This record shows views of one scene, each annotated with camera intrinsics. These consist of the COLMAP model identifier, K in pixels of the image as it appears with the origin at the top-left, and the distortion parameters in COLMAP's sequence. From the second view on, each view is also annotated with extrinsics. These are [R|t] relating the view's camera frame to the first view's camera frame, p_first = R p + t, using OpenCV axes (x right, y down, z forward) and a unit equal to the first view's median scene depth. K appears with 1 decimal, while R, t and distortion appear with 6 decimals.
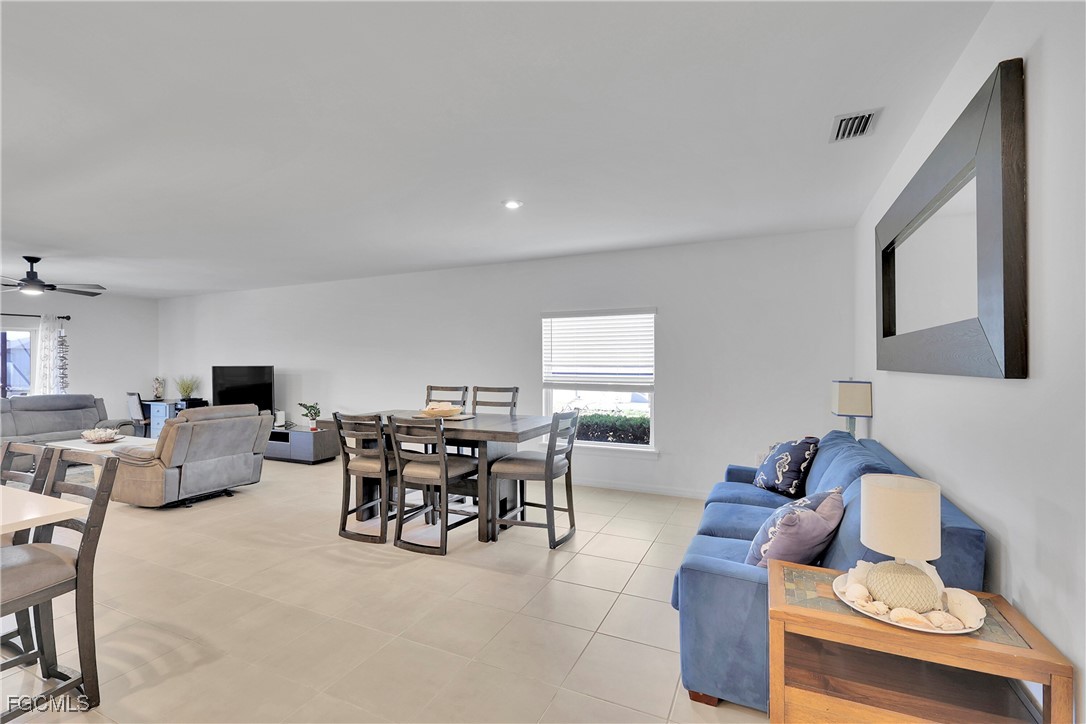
lens RADIAL K [[474.9, 0, 546.0], [0, 474.9, 358.1], [0, 0, 1]] dist [0.001675, 0.000470]
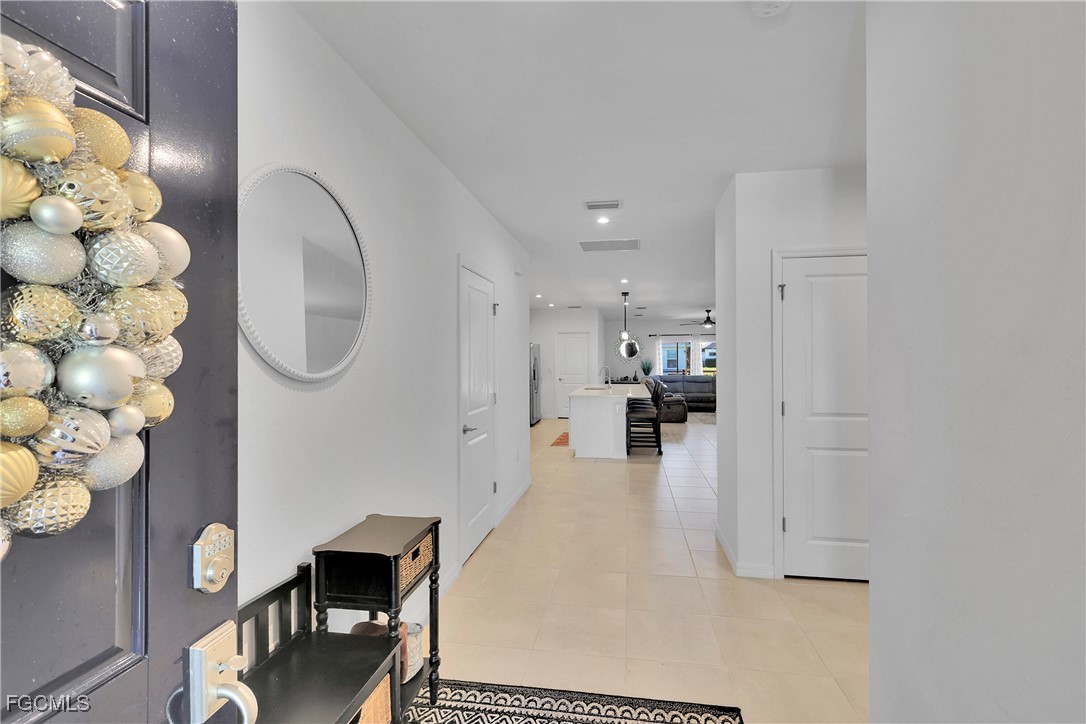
lens RADIAL K [[477.5, 0, 549.3], [0, 477.5, 360.0], [0, 0, 1]] dist [-0.000228, 0.000241]
pose [[0.260110, 0.006712, -0.965556, 0.940769], [0.008101, 0.999925, 0.009133, -0.010472], [0.965545, -0.010198, 0.260037, -0.299635]]
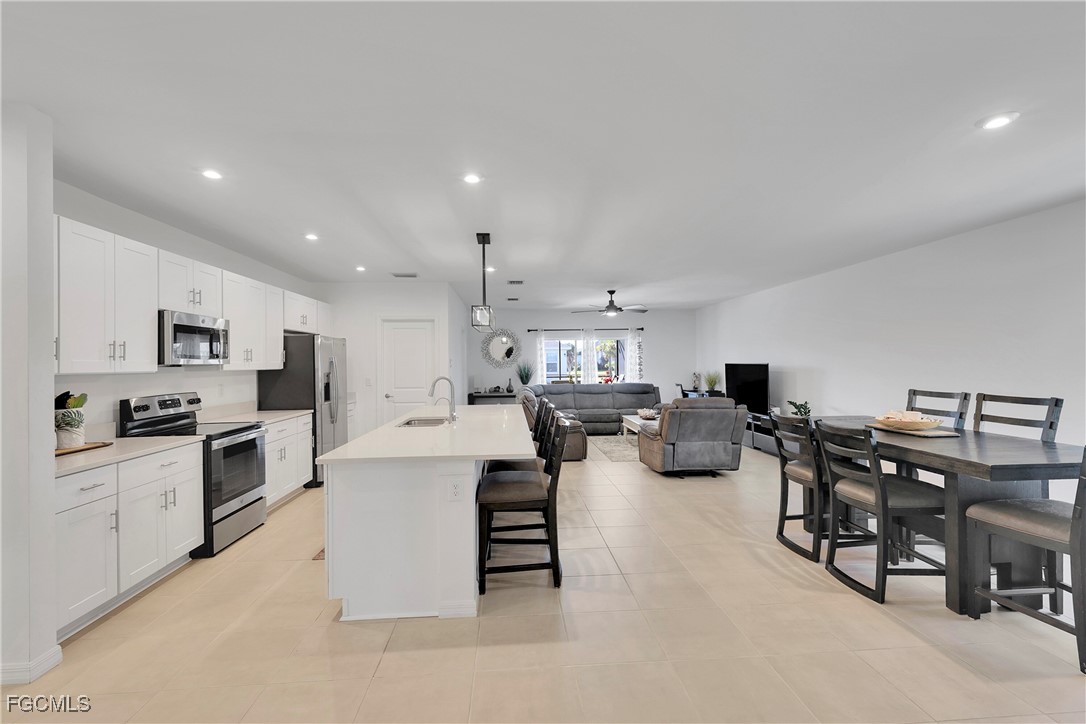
lens RADIAL K [[477.5, 0, 549.3], [0, 477.5, 360.0], [0, 0, 1]] dist [-0.000228, 0.000241]
pose [[0.492700, -0.003491, -0.870192, 0.152545], [0.012391, 0.999919, 0.003005, -0.000301], [0.870111, -0.012263, 0.492703, 0.095779]]
